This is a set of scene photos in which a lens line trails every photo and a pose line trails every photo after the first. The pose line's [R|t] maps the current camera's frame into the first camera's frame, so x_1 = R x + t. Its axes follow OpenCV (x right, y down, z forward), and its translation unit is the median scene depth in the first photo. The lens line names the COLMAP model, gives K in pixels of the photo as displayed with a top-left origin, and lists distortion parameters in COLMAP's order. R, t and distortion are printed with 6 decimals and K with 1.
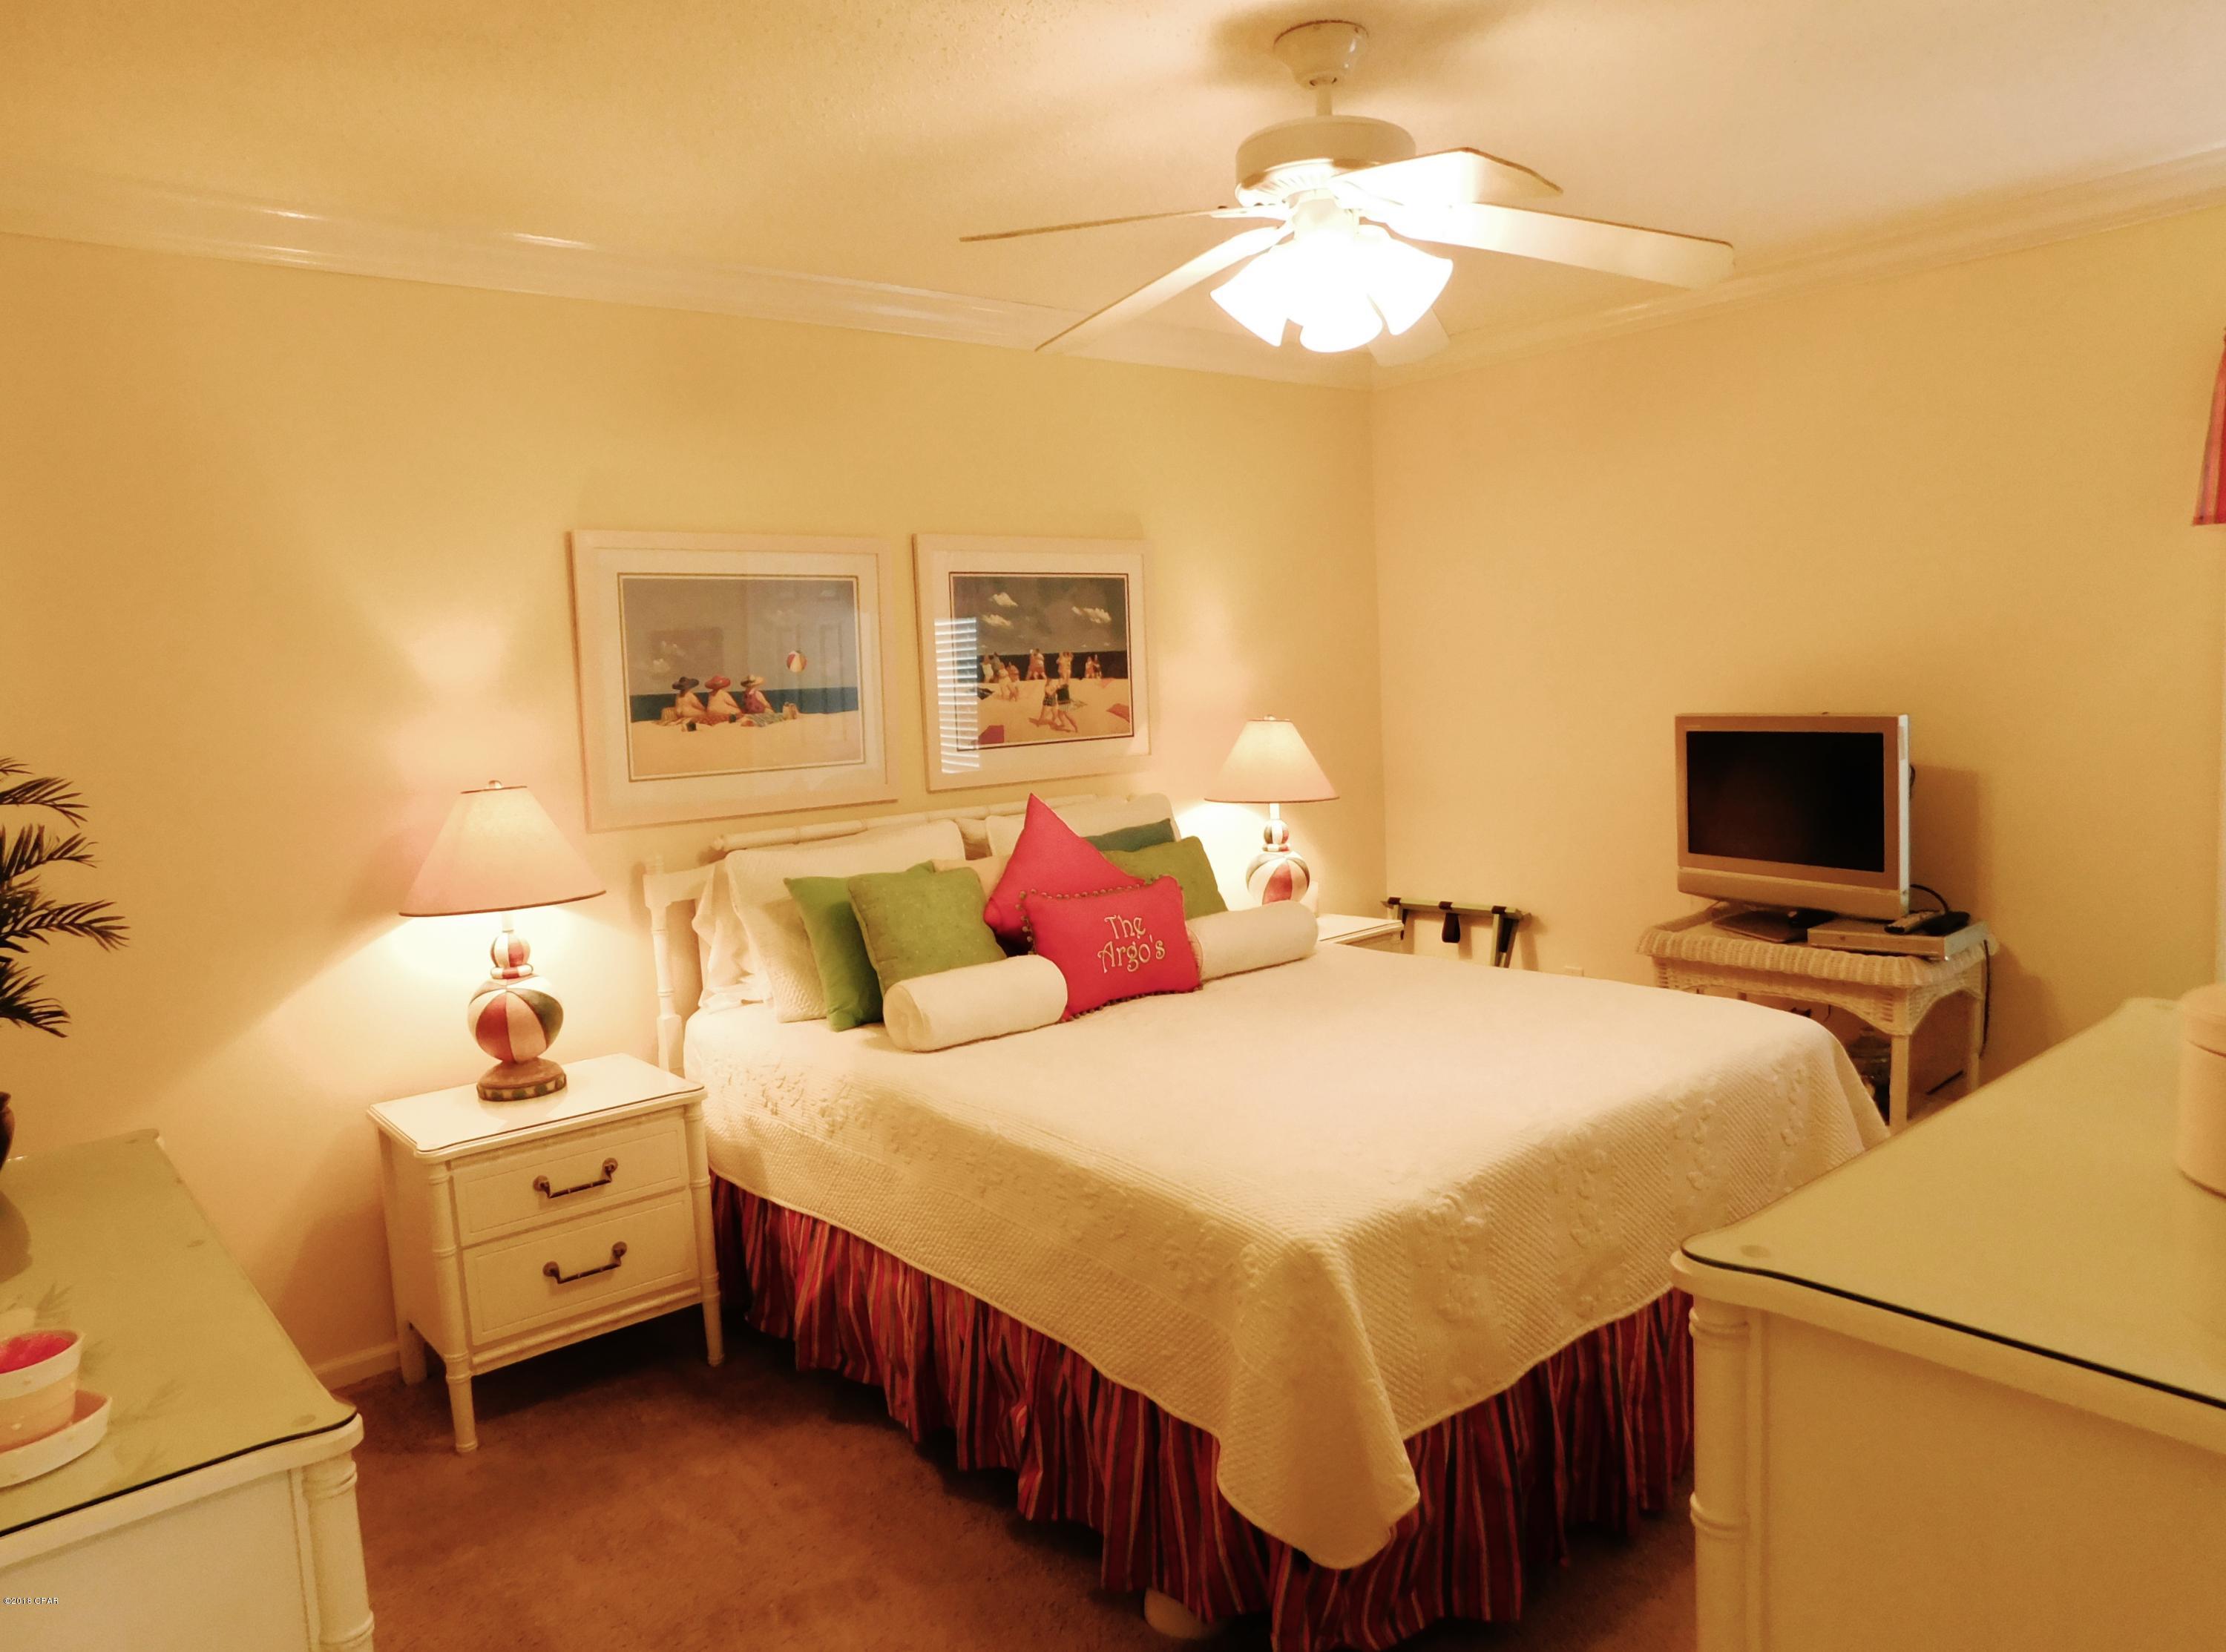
lens RADIAL K [[1481.9, 0, 1113.4], [0, 1481.9, 823.4], [0, 0, 1]] dist [-0.074316, 0.053852]
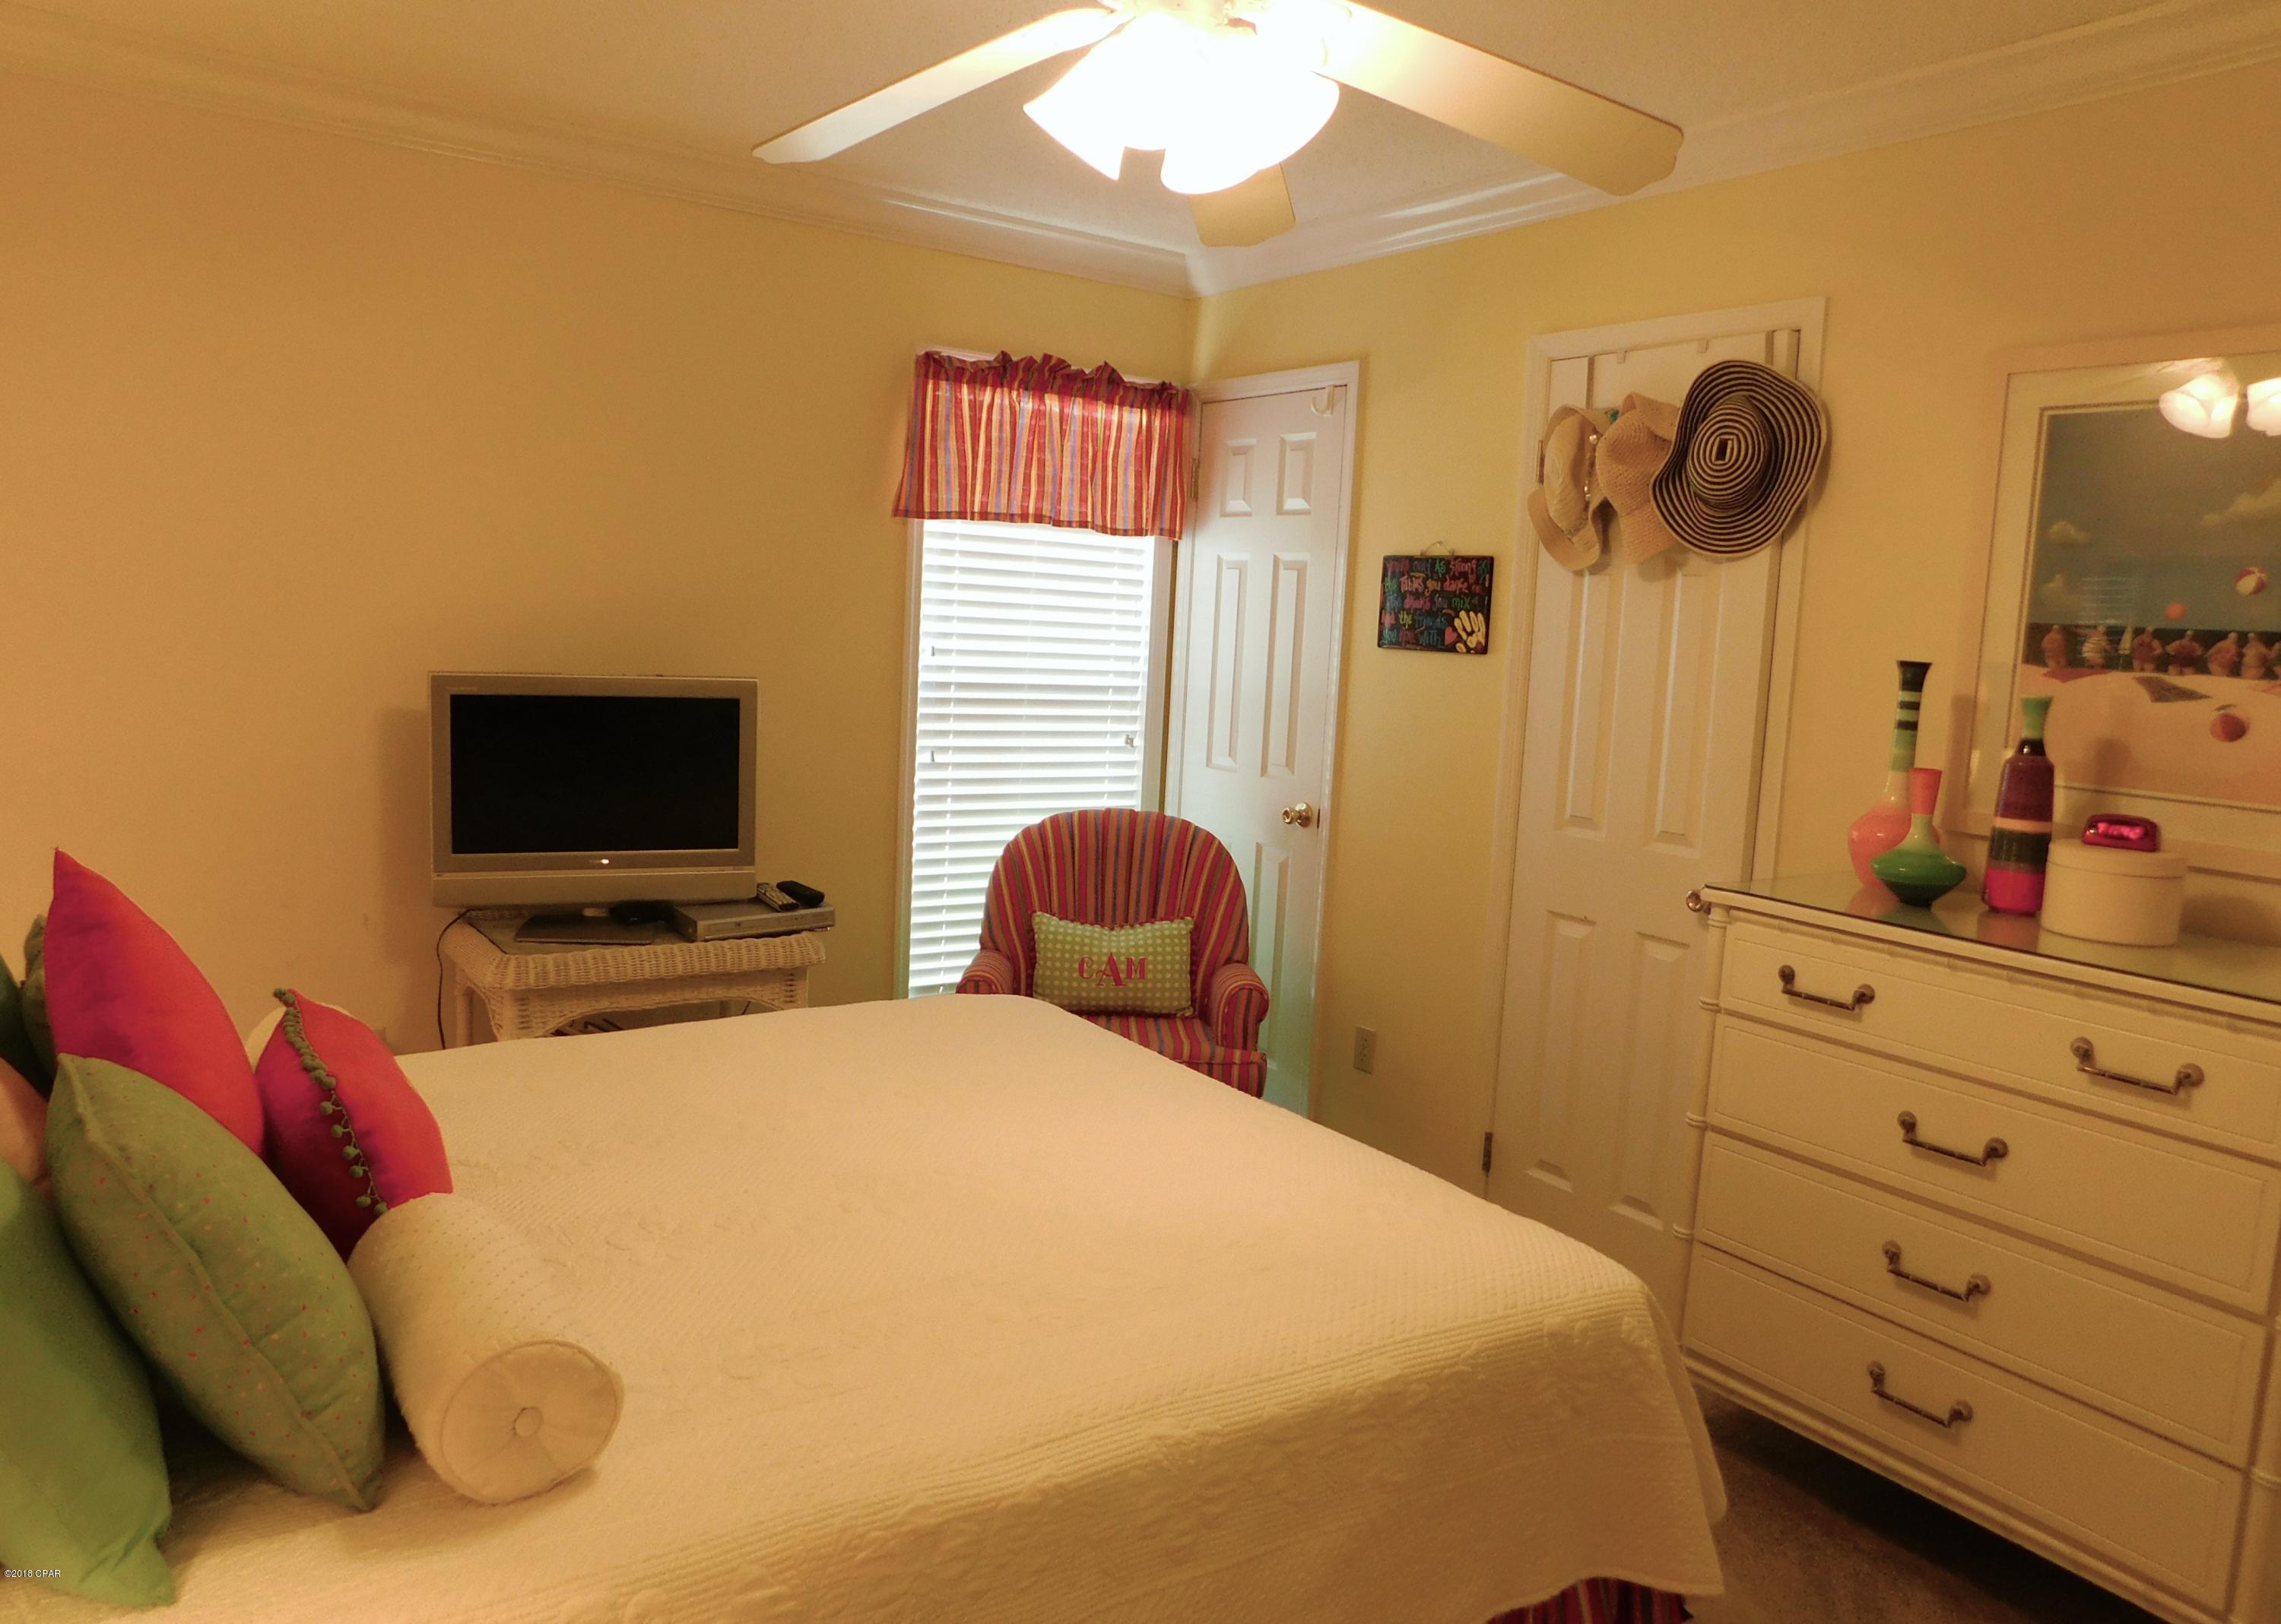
lens RADIAL K [[1605.3, 0, 1140.5], [0, 1605.3, 812.0], [0, 0, 1]] dist [-0.001055, -0.000260]
pose [[0.061230, -0.076975, 0.995151, -0.545318], [0.044149, 0.996255, 0.074344, -0.062632], [-0.997147, 0.039383, 0.064400, 0.778488]]
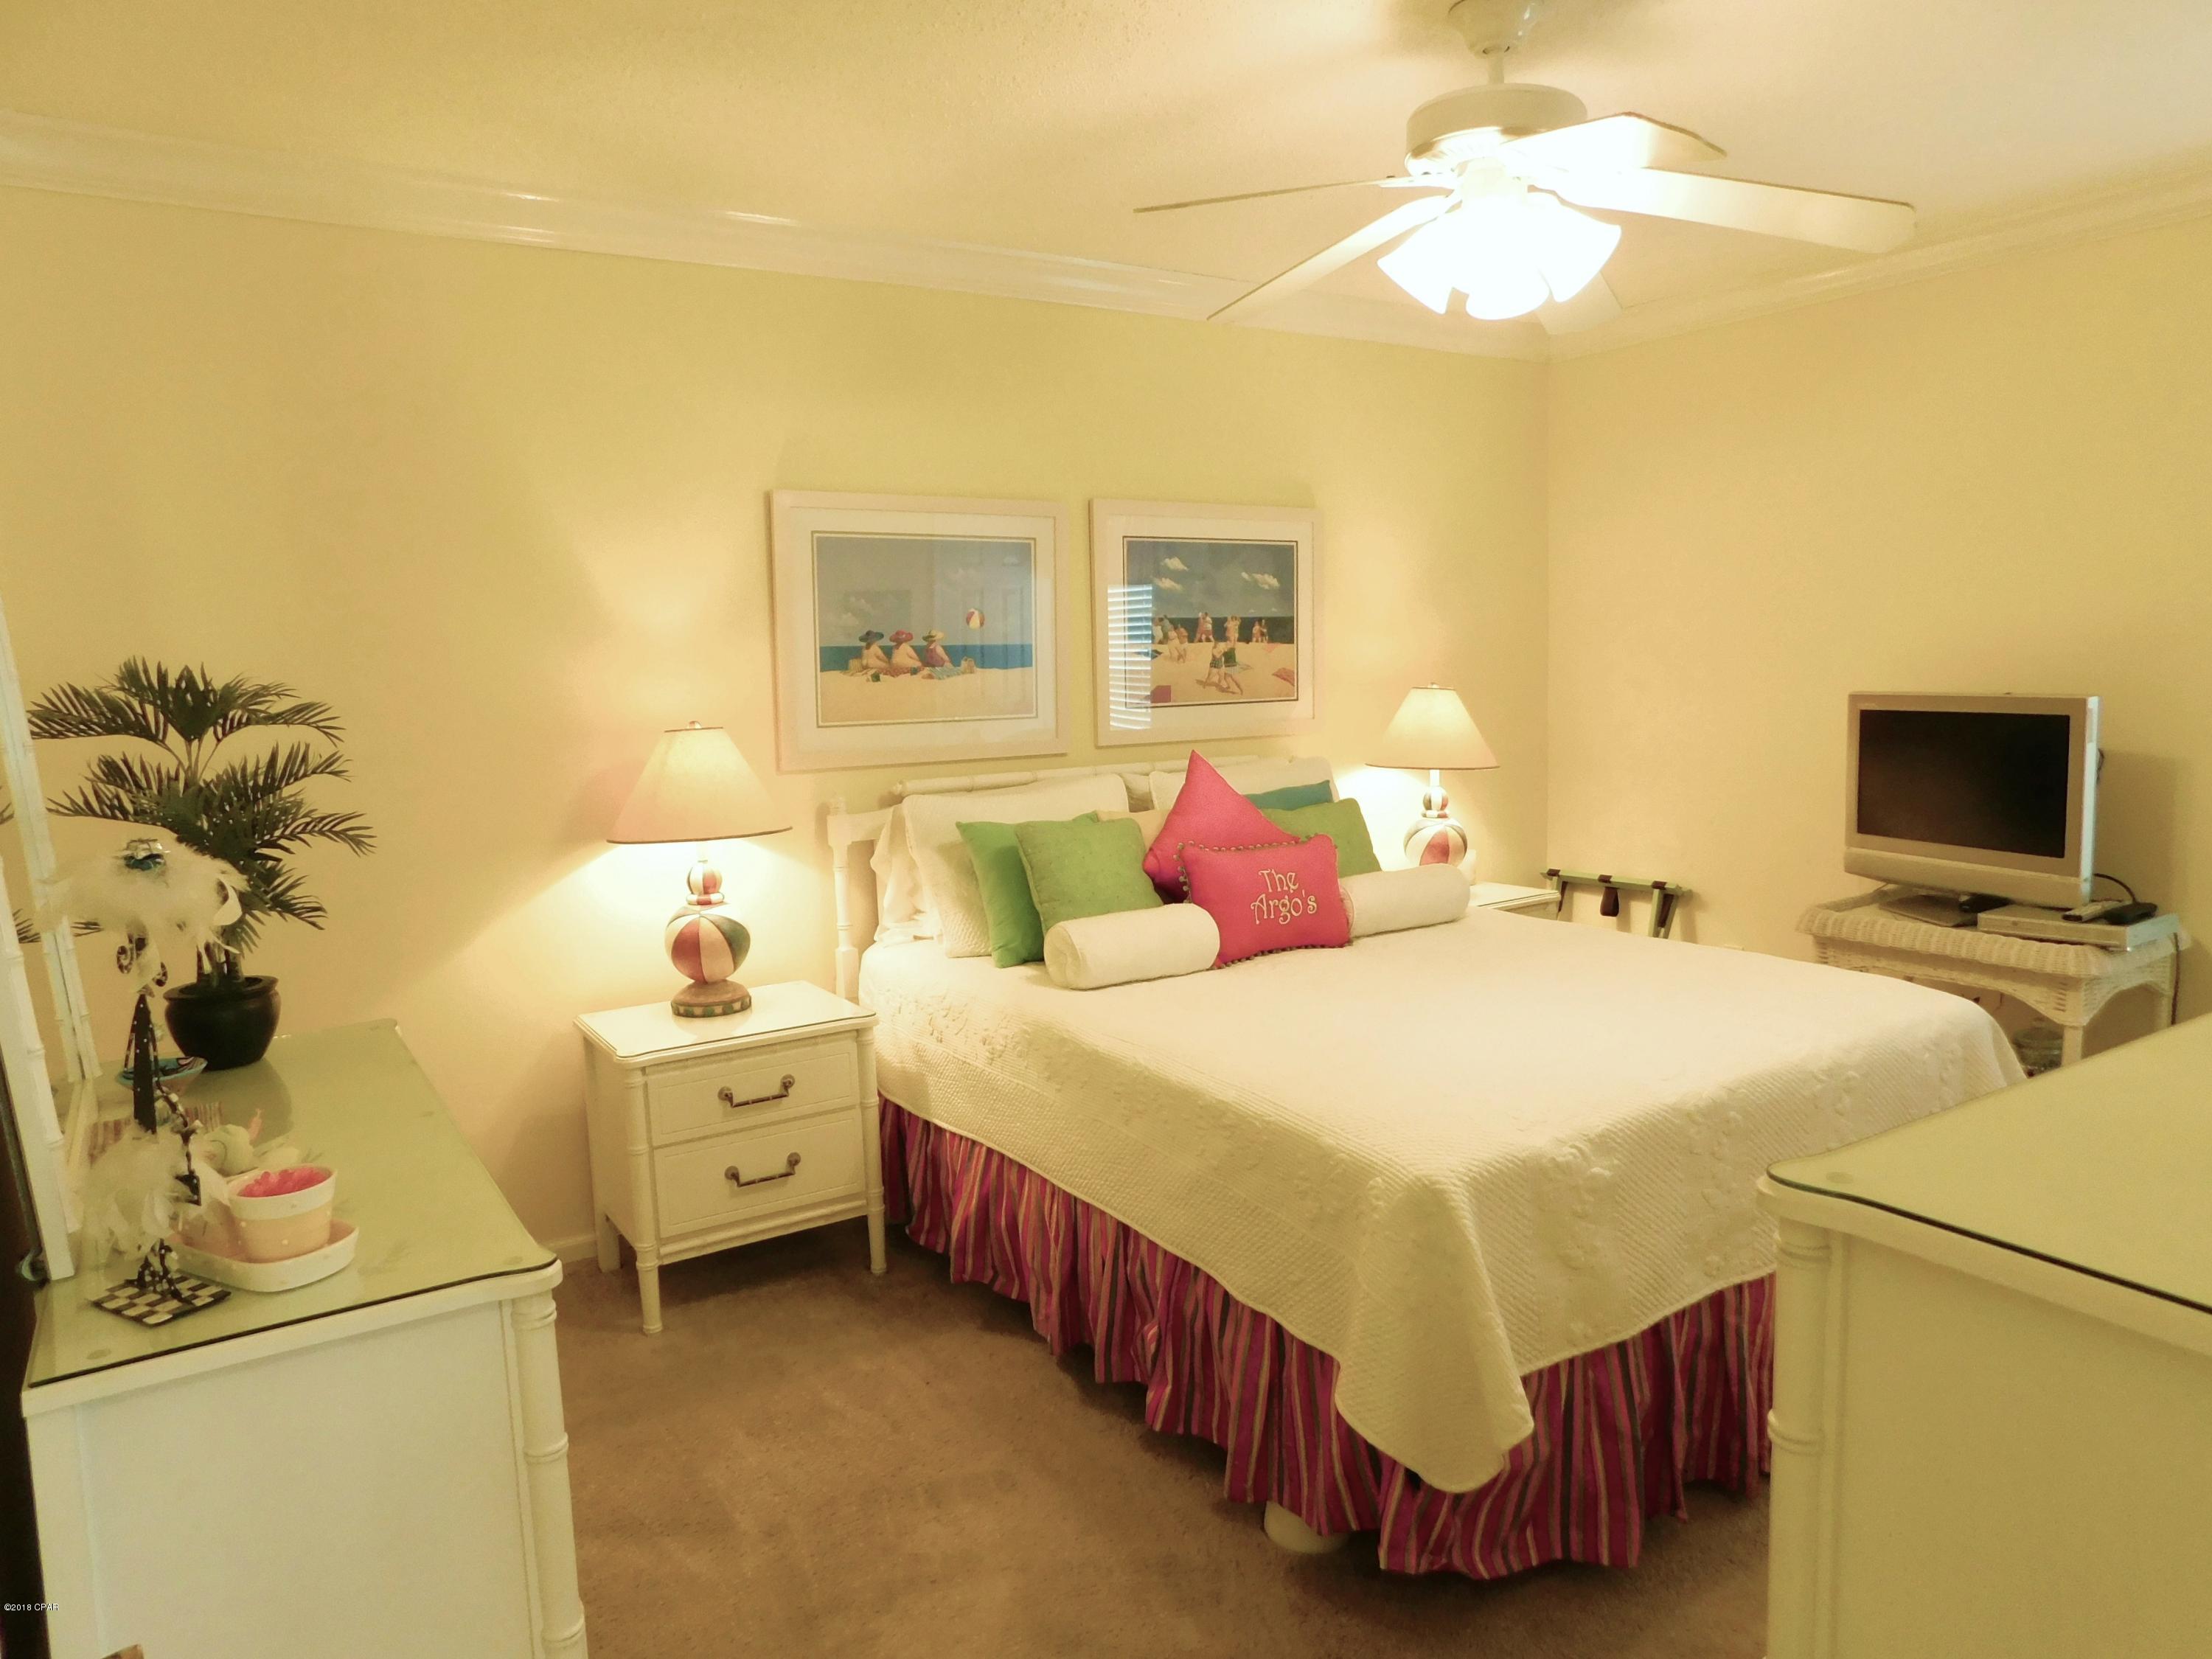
lens RADIAL K [[1454.2, 0, 1106.0], [0, 1454.2, 829.5], [0, 0, 1]] dist [-0.073091, 0.054600]
pose [[0.991729, 0.036523, -0.123043, 0.012643], [-0.033517, 0.999089, 0.026411, 0.012052], [0.123895, -0.022068, 0.992050, -0.022506]]
